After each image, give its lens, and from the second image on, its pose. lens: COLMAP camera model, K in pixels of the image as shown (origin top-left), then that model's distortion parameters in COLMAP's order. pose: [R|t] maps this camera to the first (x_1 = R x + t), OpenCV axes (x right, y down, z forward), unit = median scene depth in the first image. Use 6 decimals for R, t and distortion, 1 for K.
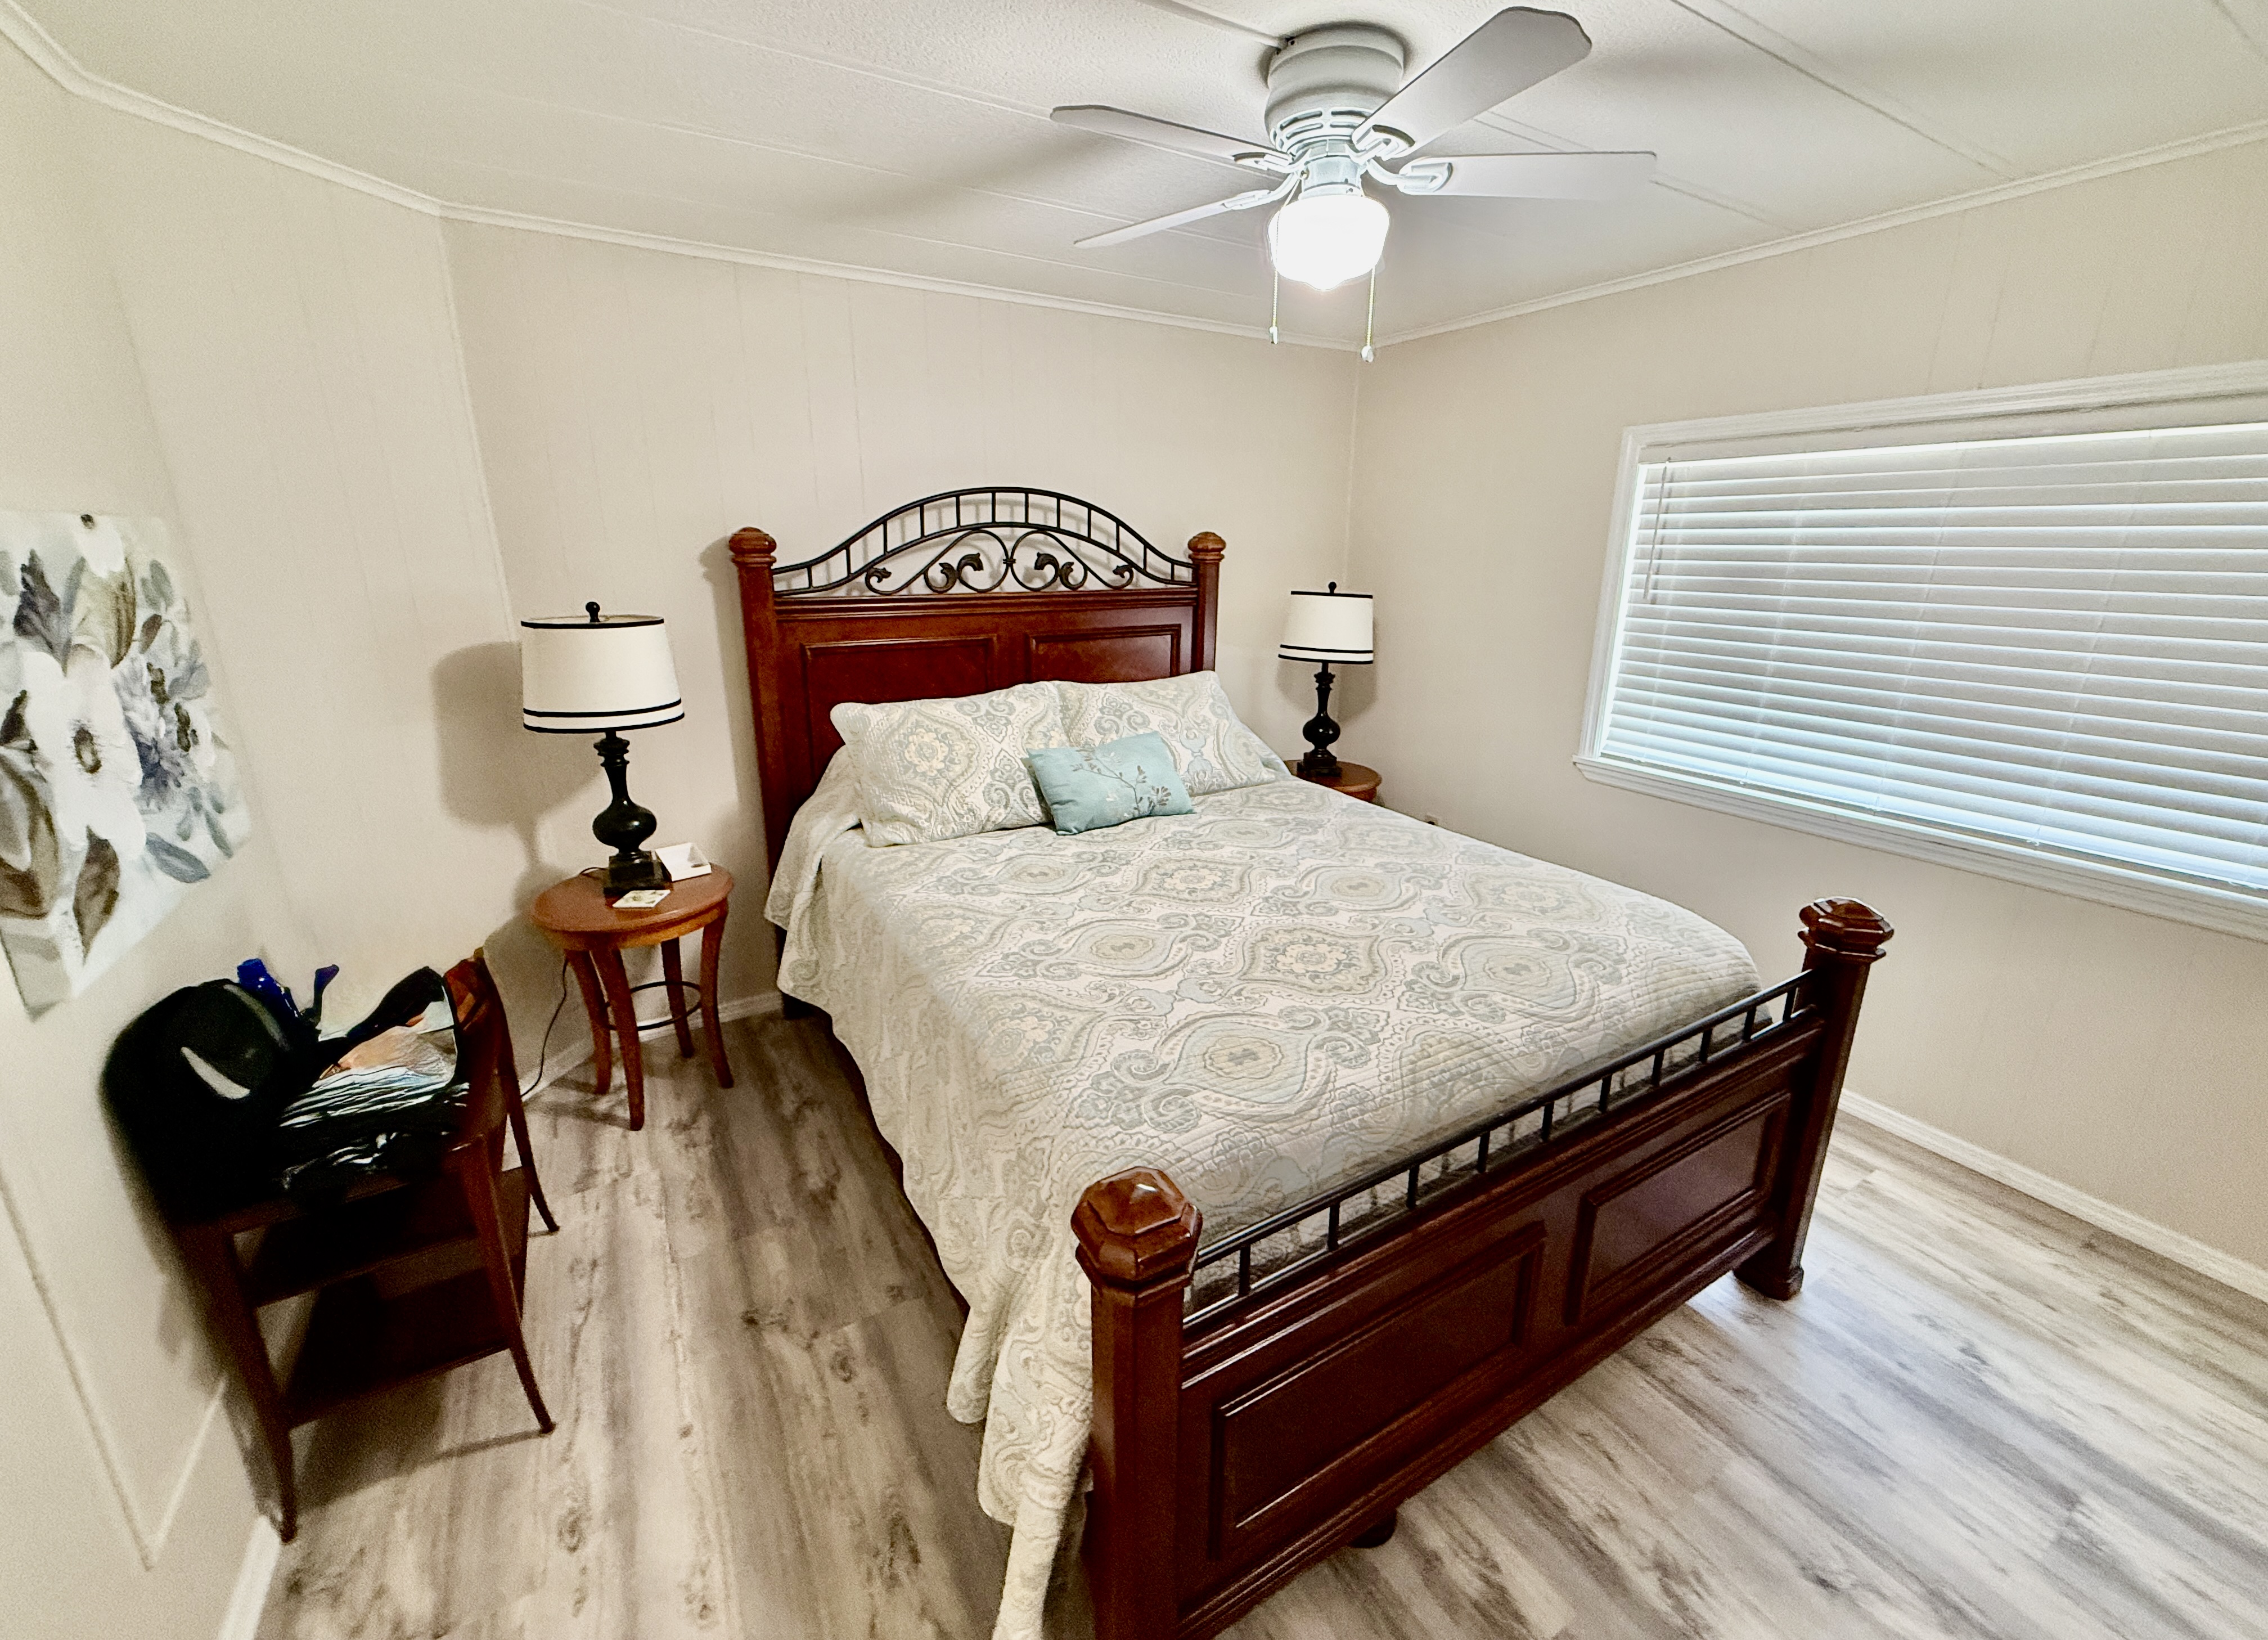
lens RADIAL K [[907.2, 0, 1128.7], [0, 907.2, 798.0], [0, 0, 1]] dist [-0.000769, 0.000624]
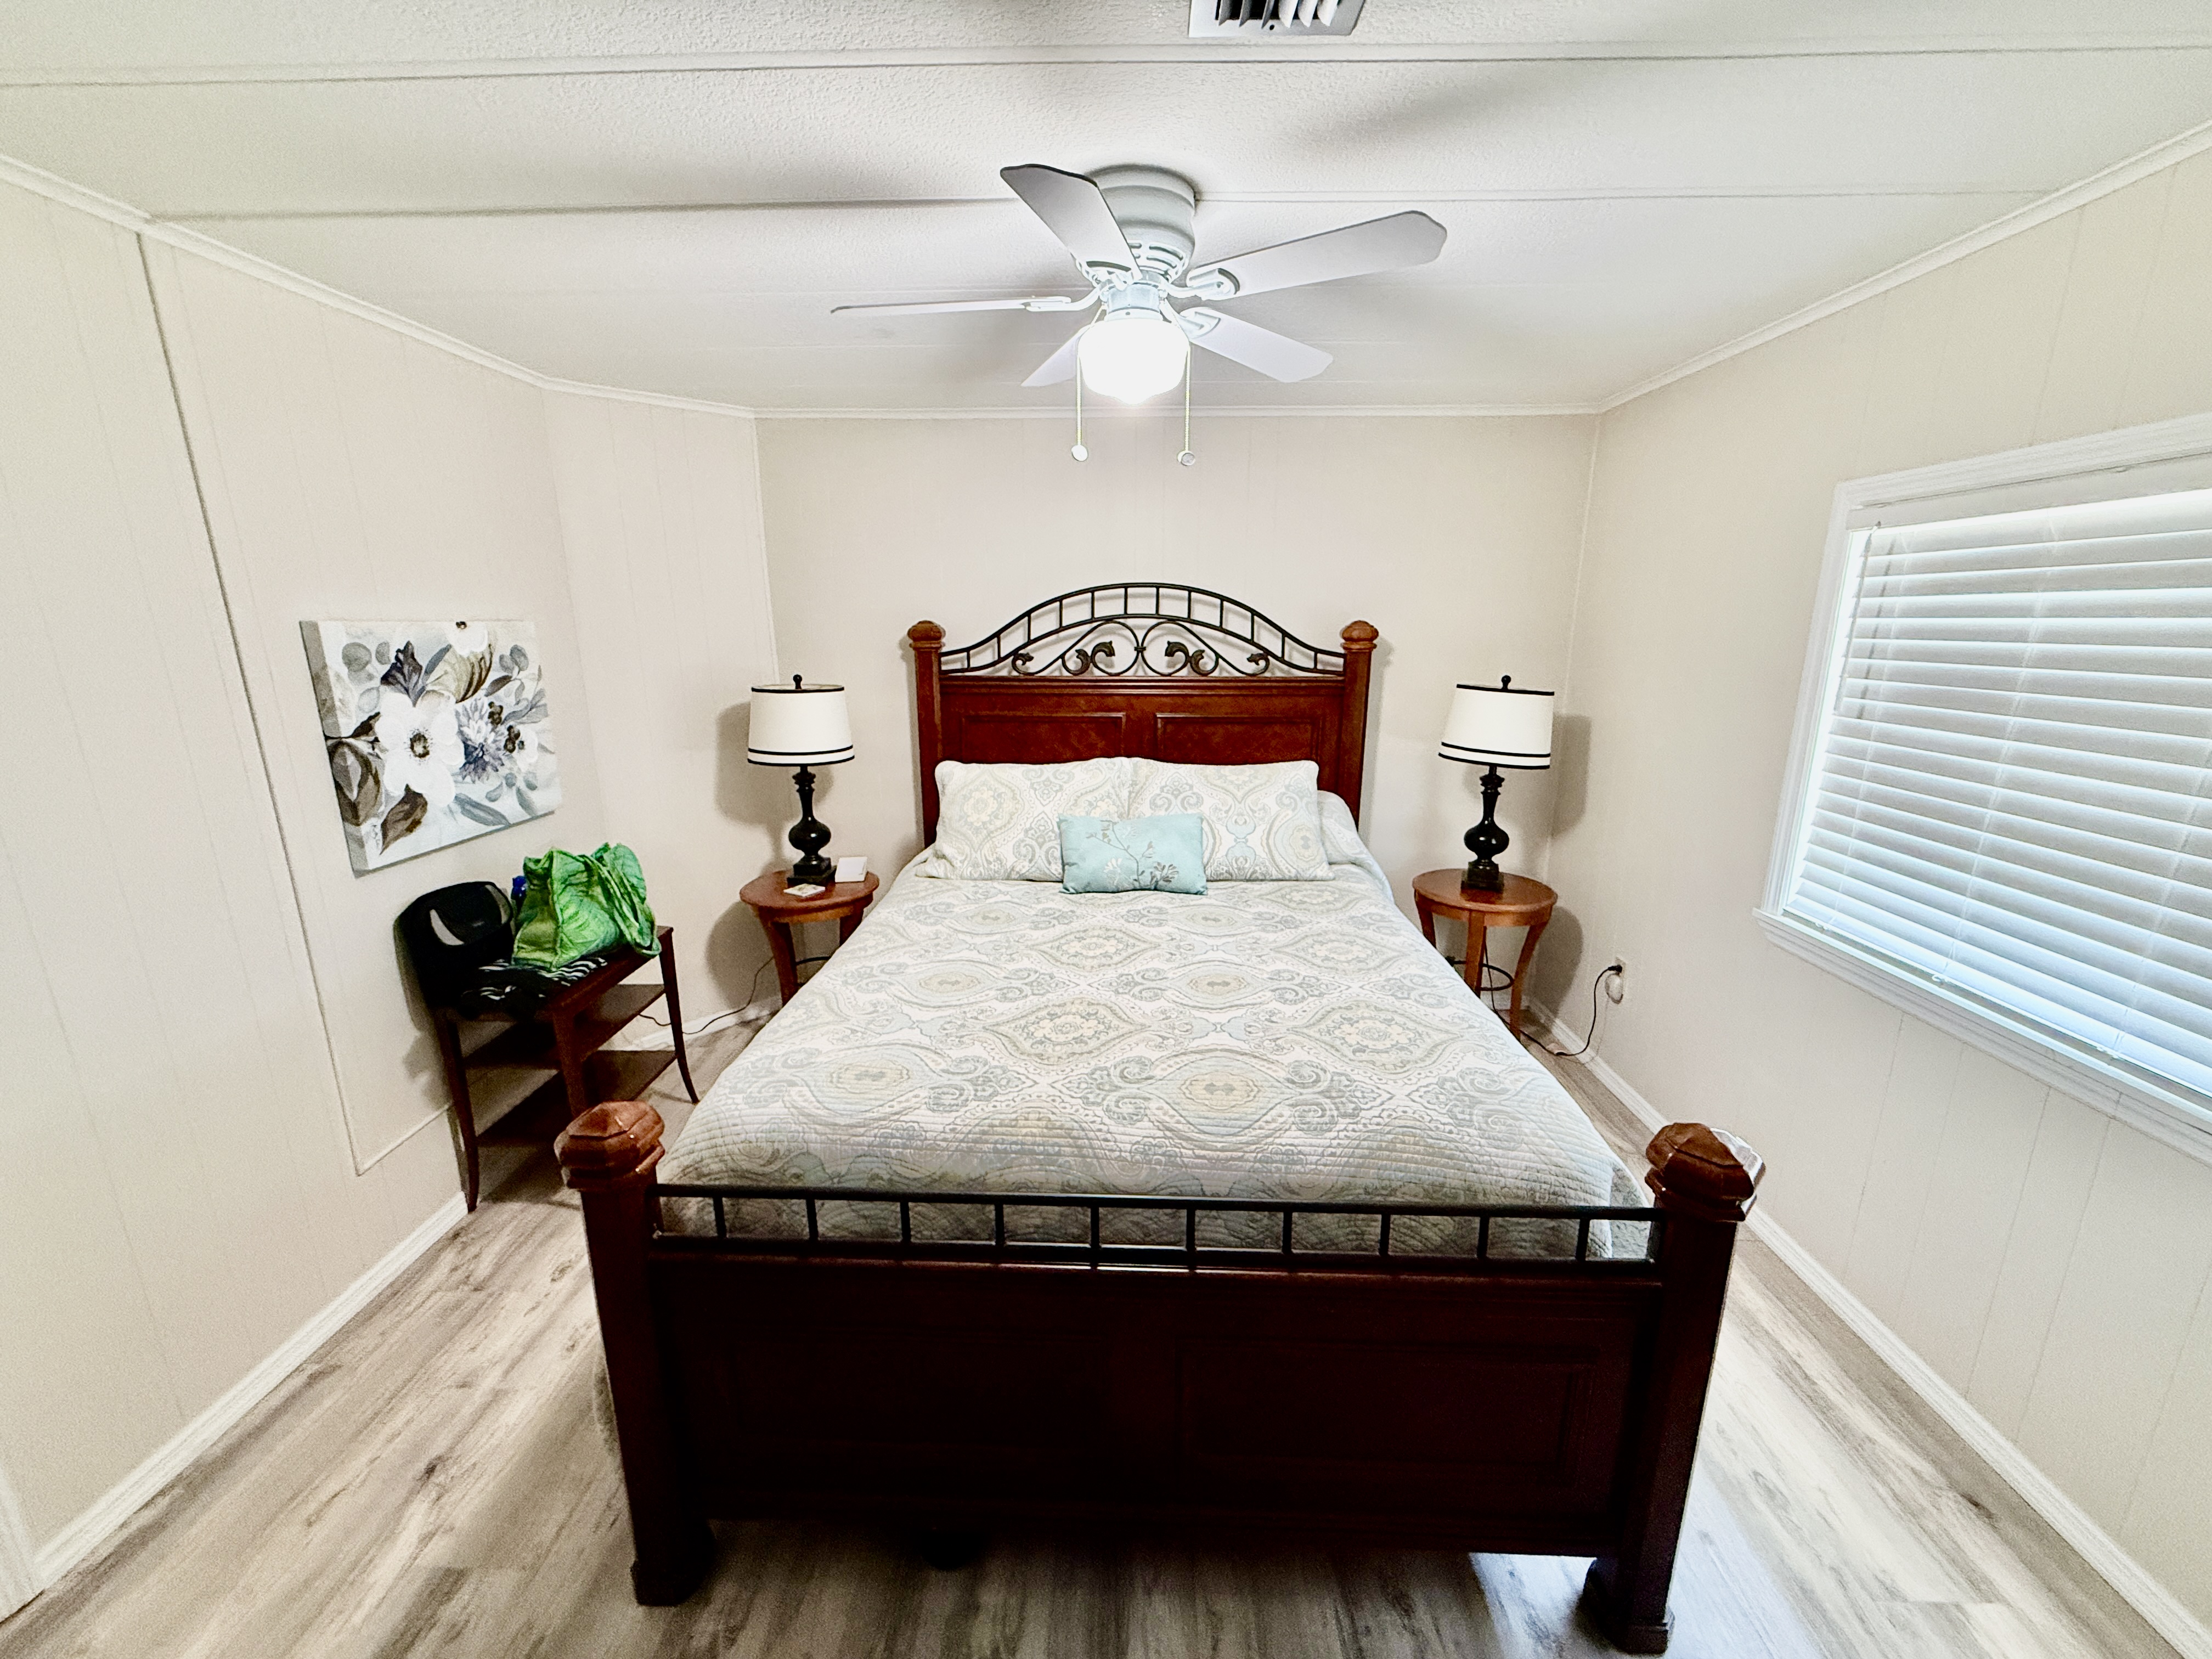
lens RADIAL K [[882.5, 0, 1102.1], [0, 882.5, 838.8], [0, 0, 1]] dist [0.000373, 0.000034]
pose [[0.841934, 0.126657, -0.524504, 0.529582], [-0.144528, 0.989476, 0.006942, -0.039426], [0.519864, 0.069960, 0.851380, 0.090996]]
